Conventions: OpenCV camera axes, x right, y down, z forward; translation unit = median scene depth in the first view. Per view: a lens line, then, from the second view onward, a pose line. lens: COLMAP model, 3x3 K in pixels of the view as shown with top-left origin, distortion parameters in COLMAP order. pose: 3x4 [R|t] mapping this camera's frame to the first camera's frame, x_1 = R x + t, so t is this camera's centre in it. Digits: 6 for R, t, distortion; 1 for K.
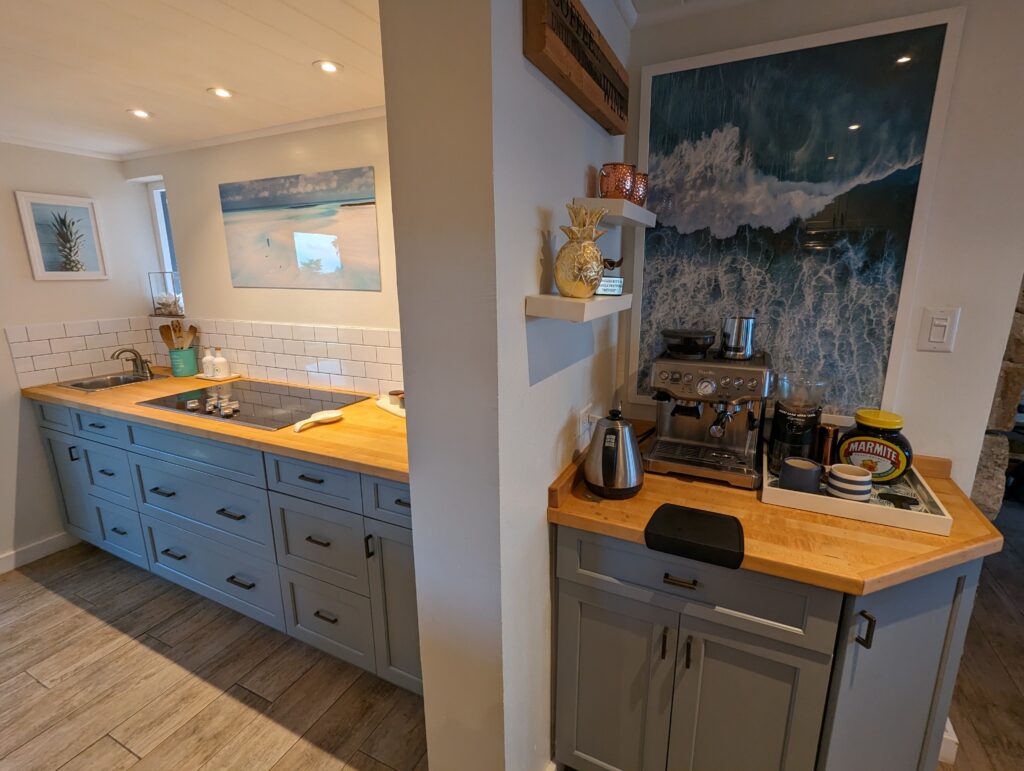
lens RADIAL K [[487.4, 0, 511.4], [0, 487.4, 383.9], [0, 0, 1]] dist [-0.002499, 0.000815]
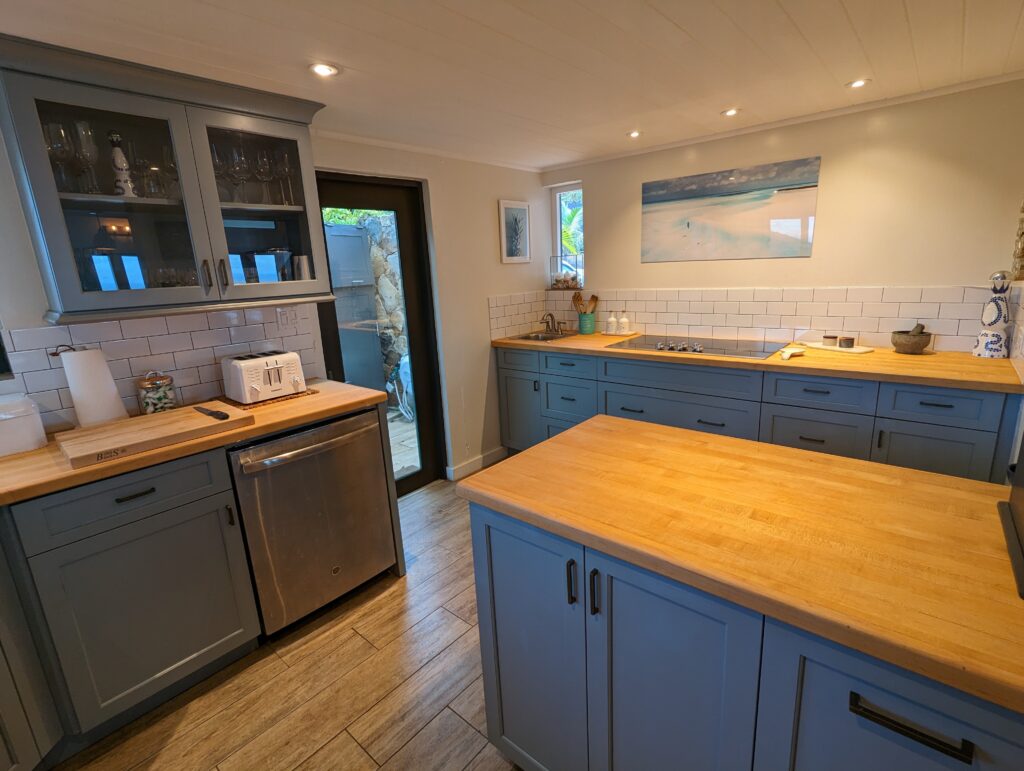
lens RADIAL K [[487.4, 0, 512.2], [0, 487.4, 385.7], [0, 0, 1]] dist [-0.002499, 0.000815]
pose [[0.965190, 0.023554, -0.260487, -0.594502], [-0.018726, 0.999604, 0.021002, 0.113035], [0.260879, -0.015393, 0.965249, -0.363555]]
